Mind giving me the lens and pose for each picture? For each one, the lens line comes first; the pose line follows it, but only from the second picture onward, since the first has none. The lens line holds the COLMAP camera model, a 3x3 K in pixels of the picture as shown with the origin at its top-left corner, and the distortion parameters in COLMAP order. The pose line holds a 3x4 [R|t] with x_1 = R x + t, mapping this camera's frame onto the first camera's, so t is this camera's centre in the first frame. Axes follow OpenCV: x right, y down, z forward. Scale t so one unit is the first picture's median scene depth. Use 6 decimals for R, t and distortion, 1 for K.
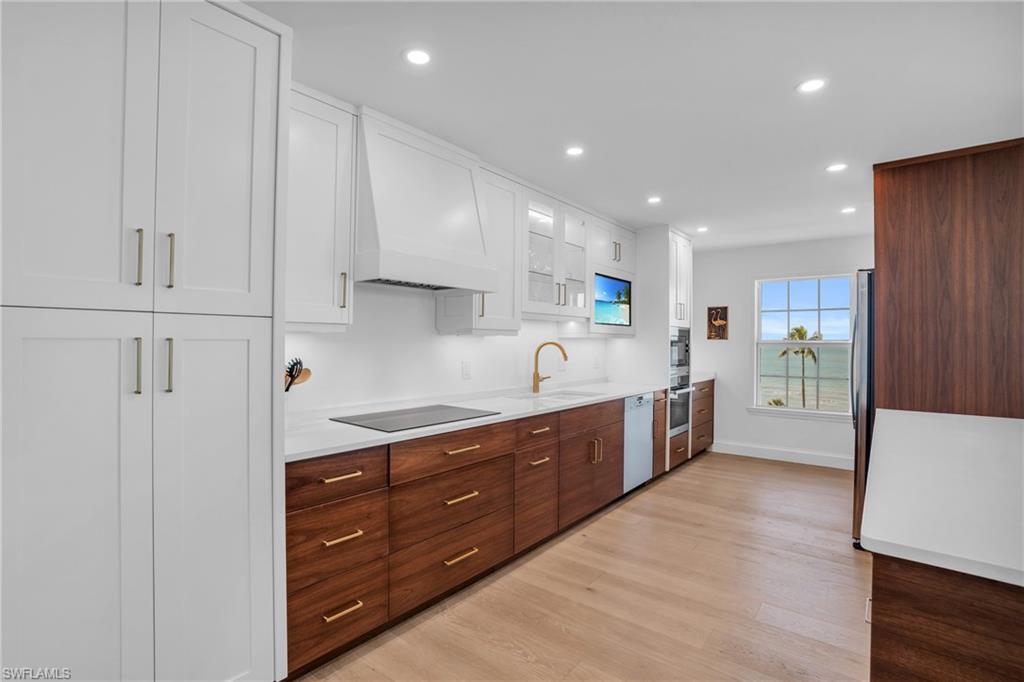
lens RADIAL K [[473.1, 0, 511.1], [0, 473.1, 341.2], [0, 0, 1]] dist [-0.032533, 0.006922]
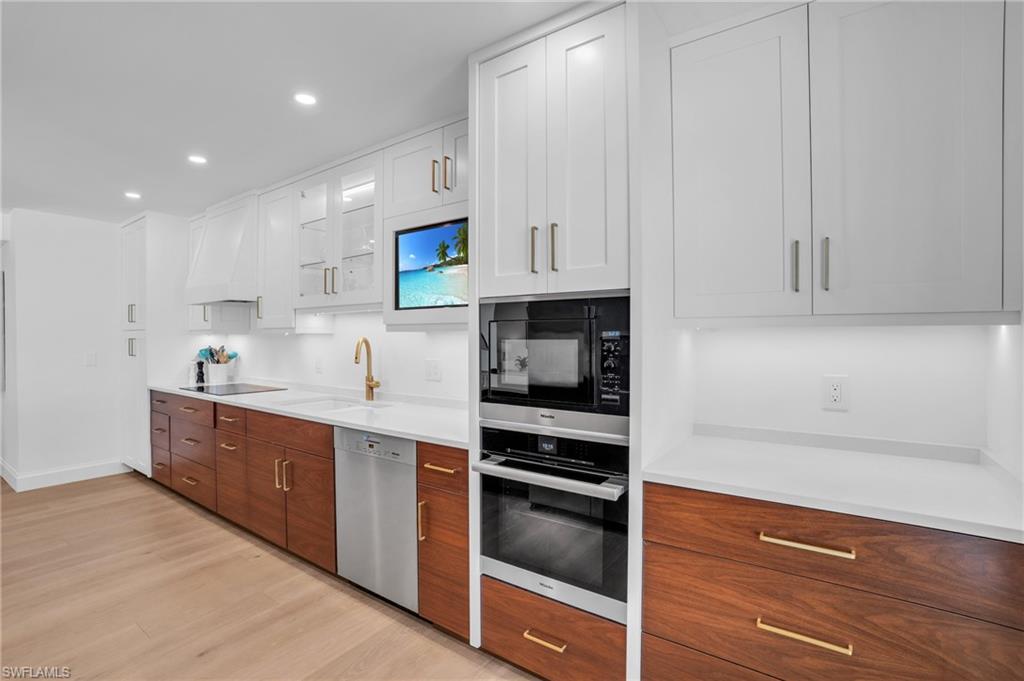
lens RADIAL K [[462.9, 0, 512.4], [0, 462.9, 341.8], [0, 0, 1]] dist [-0.027485, 0.001528]
pose [[0.064027, -0.001254, -0.997947, 0.799159], [0.004229, 0.999991, -0.000985, 0.007988], [0.997939, -0.004157, 0.064031, 1.090411]]
